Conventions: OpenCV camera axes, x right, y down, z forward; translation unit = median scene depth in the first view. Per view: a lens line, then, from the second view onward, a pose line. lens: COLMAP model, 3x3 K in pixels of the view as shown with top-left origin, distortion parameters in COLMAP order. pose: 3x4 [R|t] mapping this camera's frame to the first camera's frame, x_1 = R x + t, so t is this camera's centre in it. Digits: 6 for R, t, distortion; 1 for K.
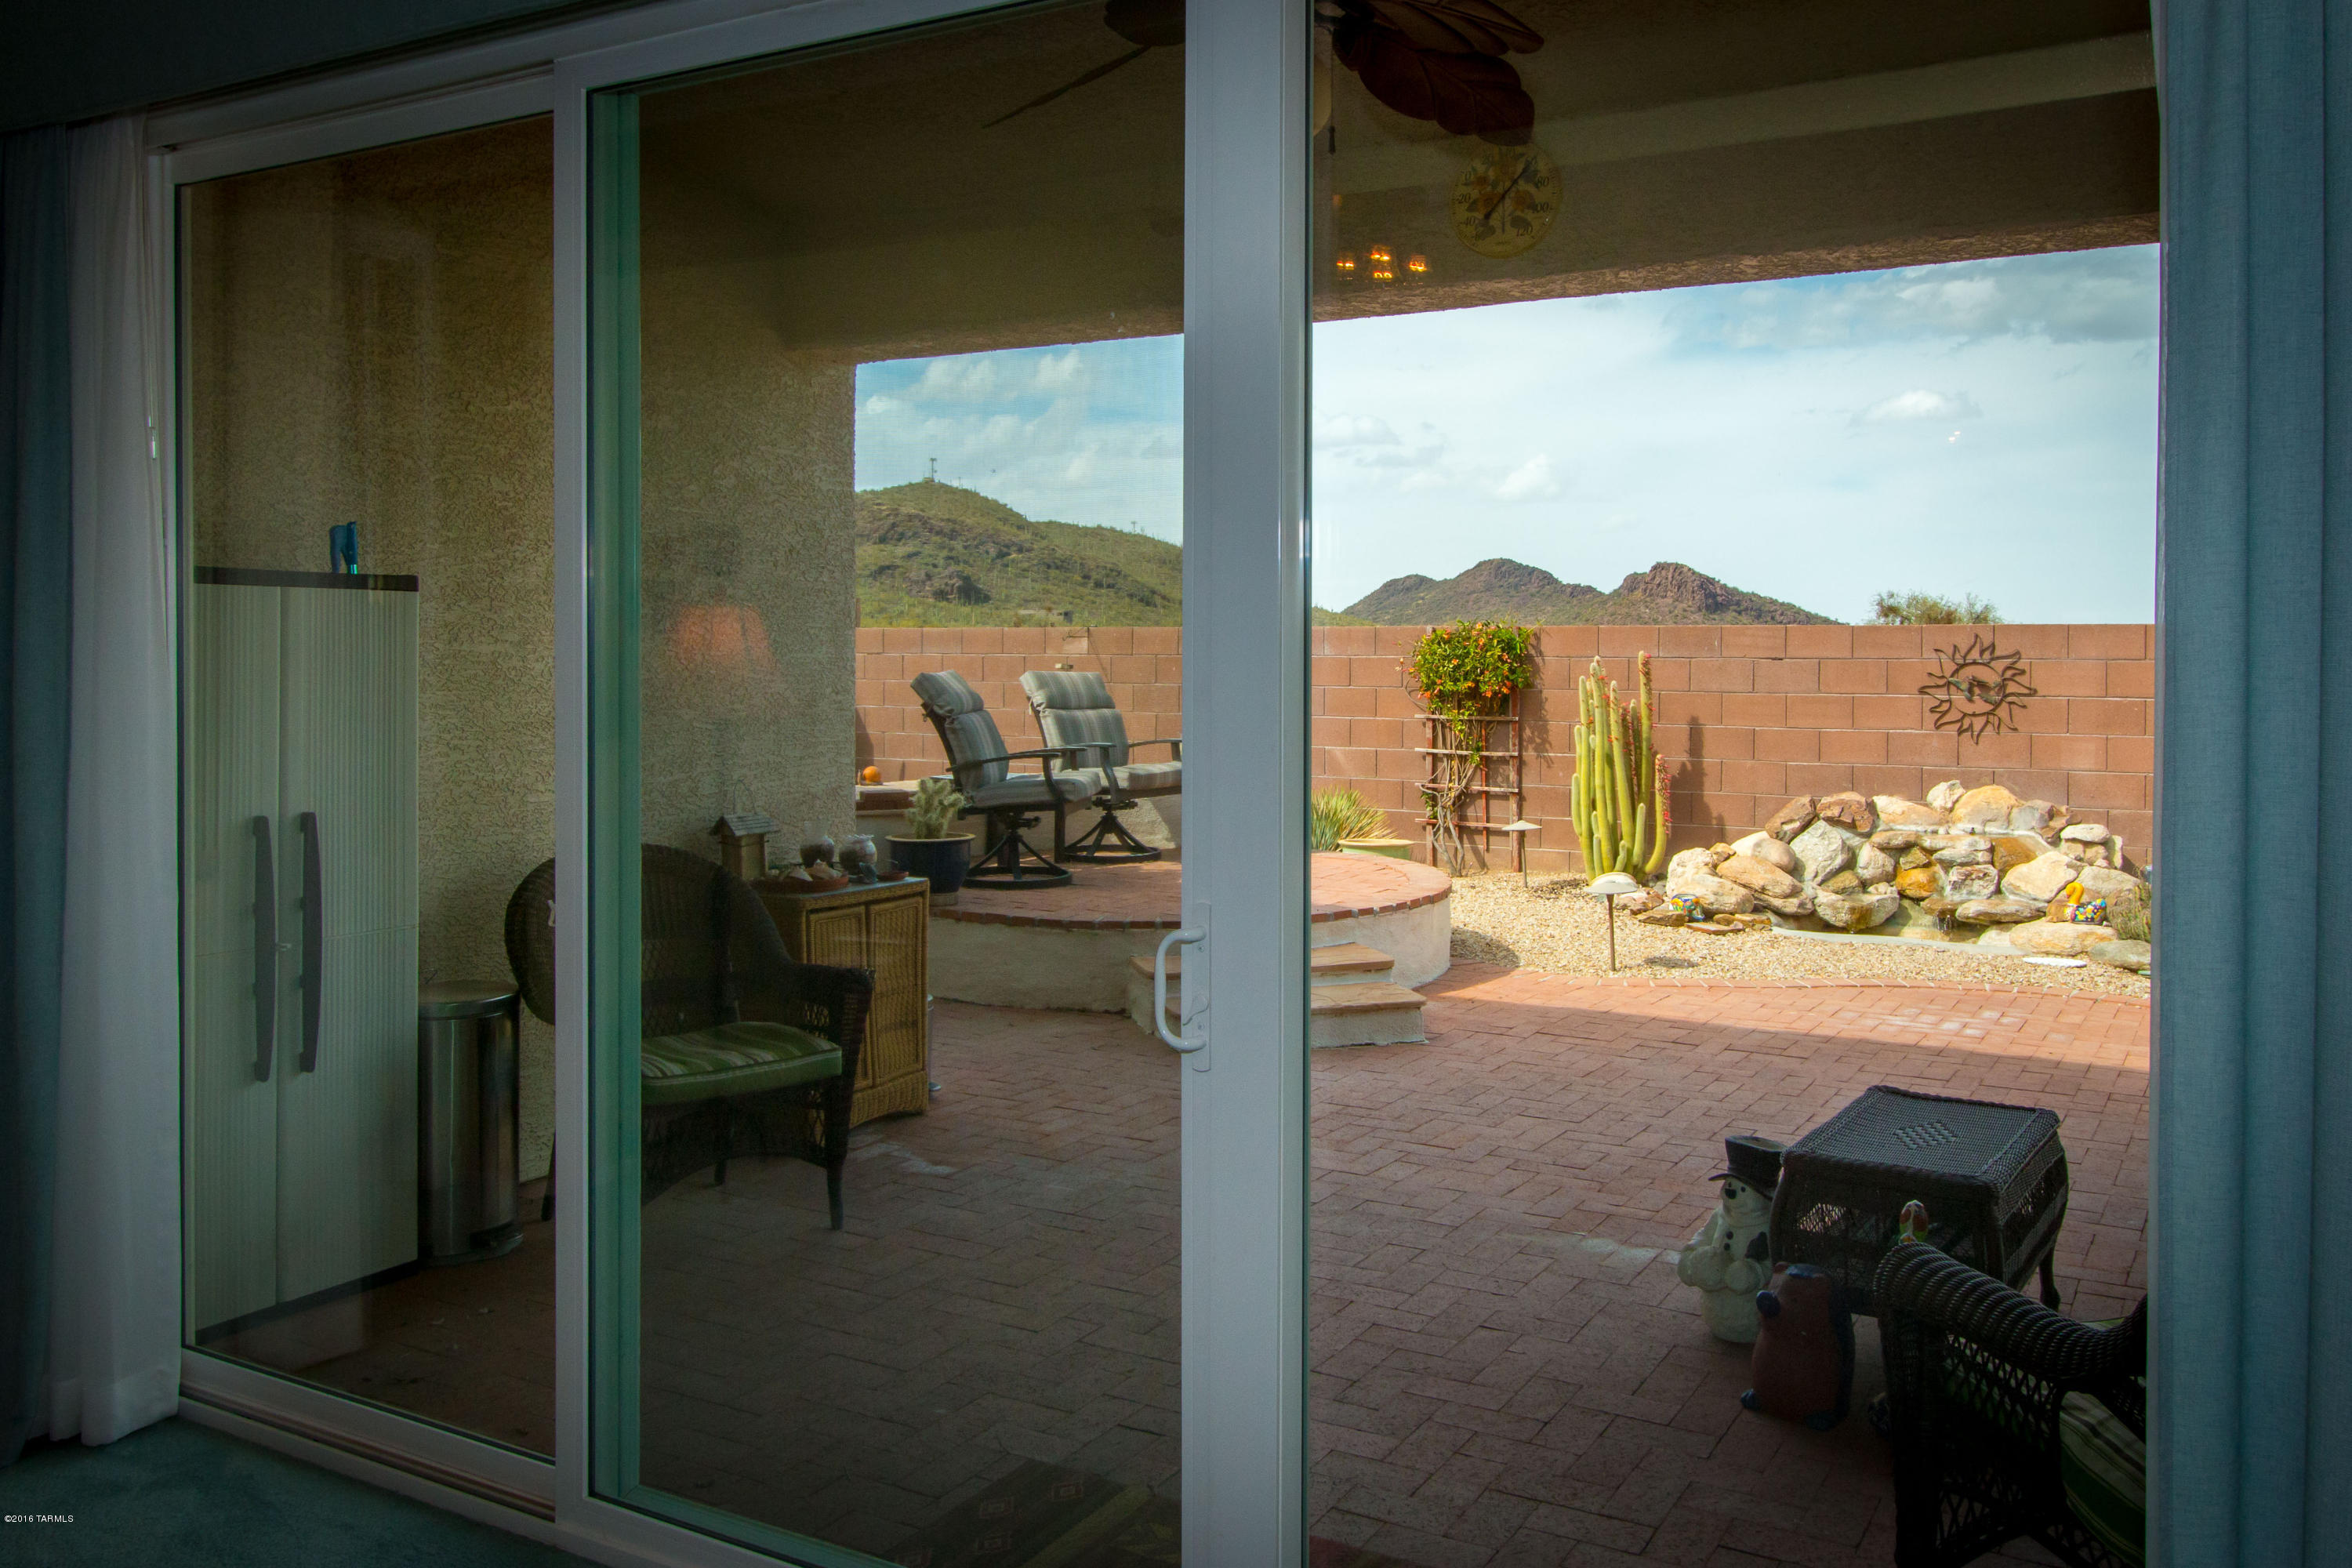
lens RADIAL K [[1892.5, 0, 1180.5], [0, 1892.5, 682.9], [0, 0, 1]] dist [-0.009438, -0.002355]
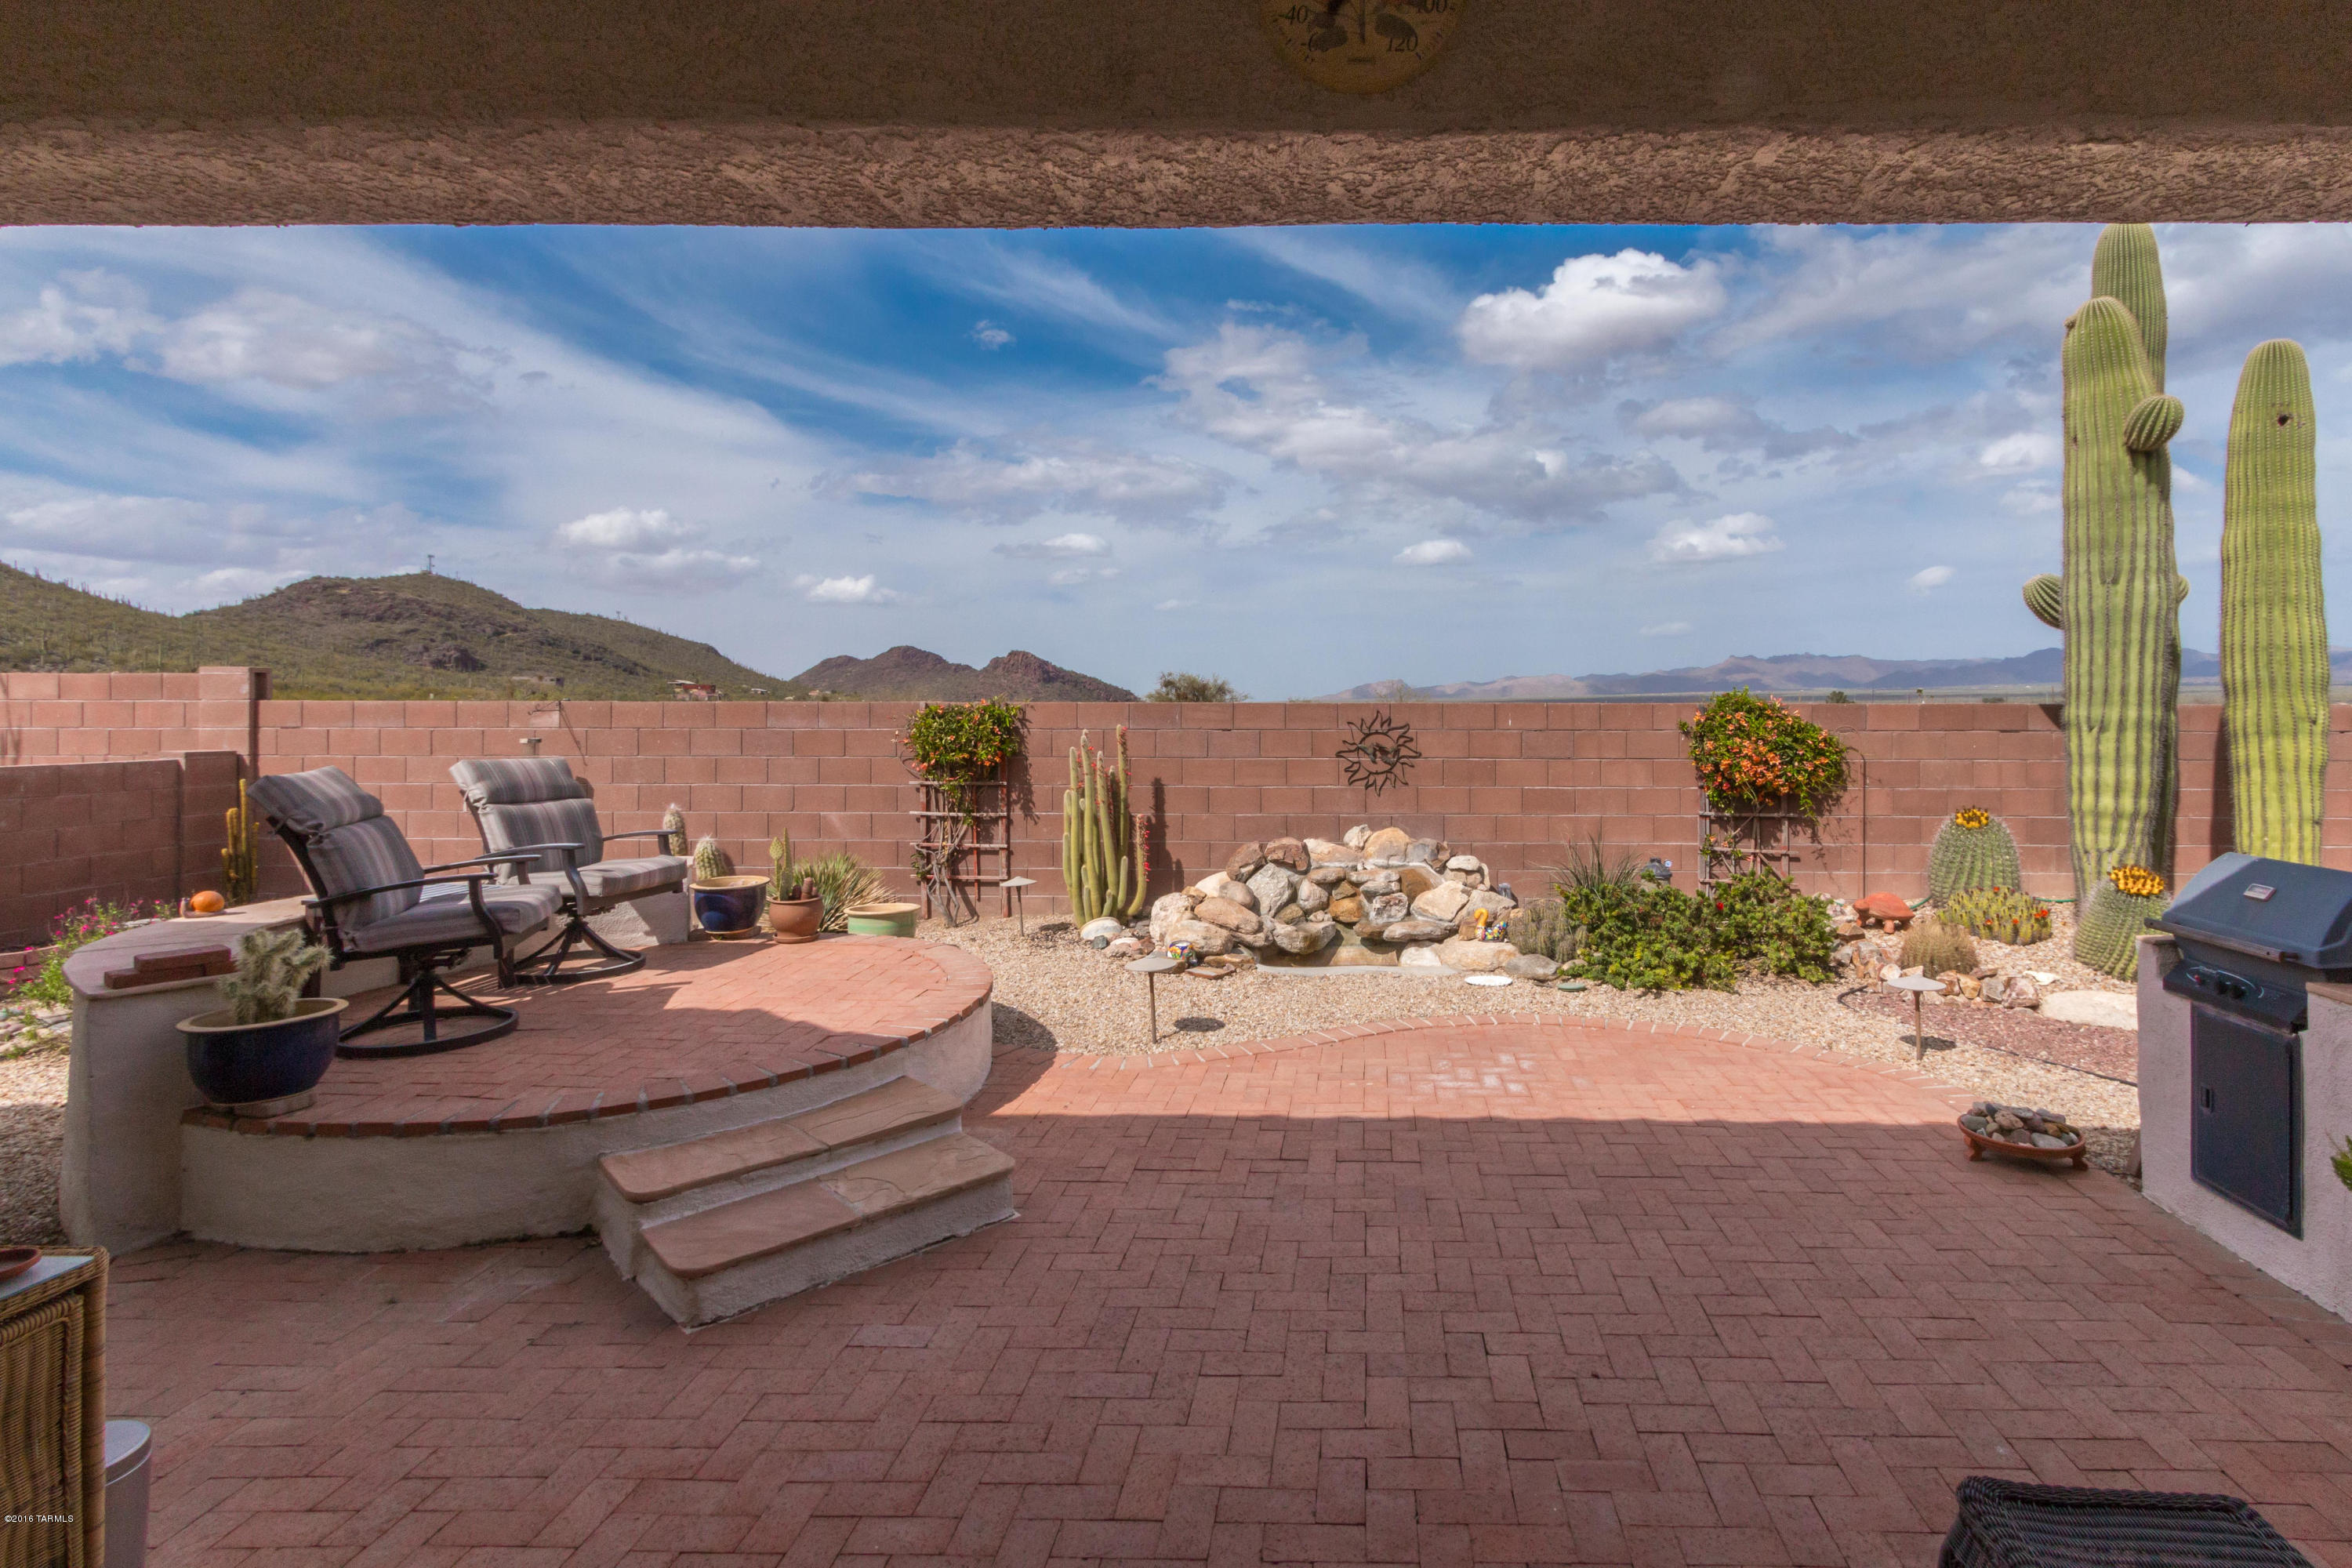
lens RADIAL K [[1182.3, 0, 1342.8], [0, 1182.3, 713.6], [0, 0, 1]] dist [-0.001690, 0.000555]
pose [[0.865419, -0.003842, 0.501035, -0.003834], [0.009372, 0.999920, -0.008521, -0.016998], [-0.500962, 0.012070, 0.865385, 0.313239]]
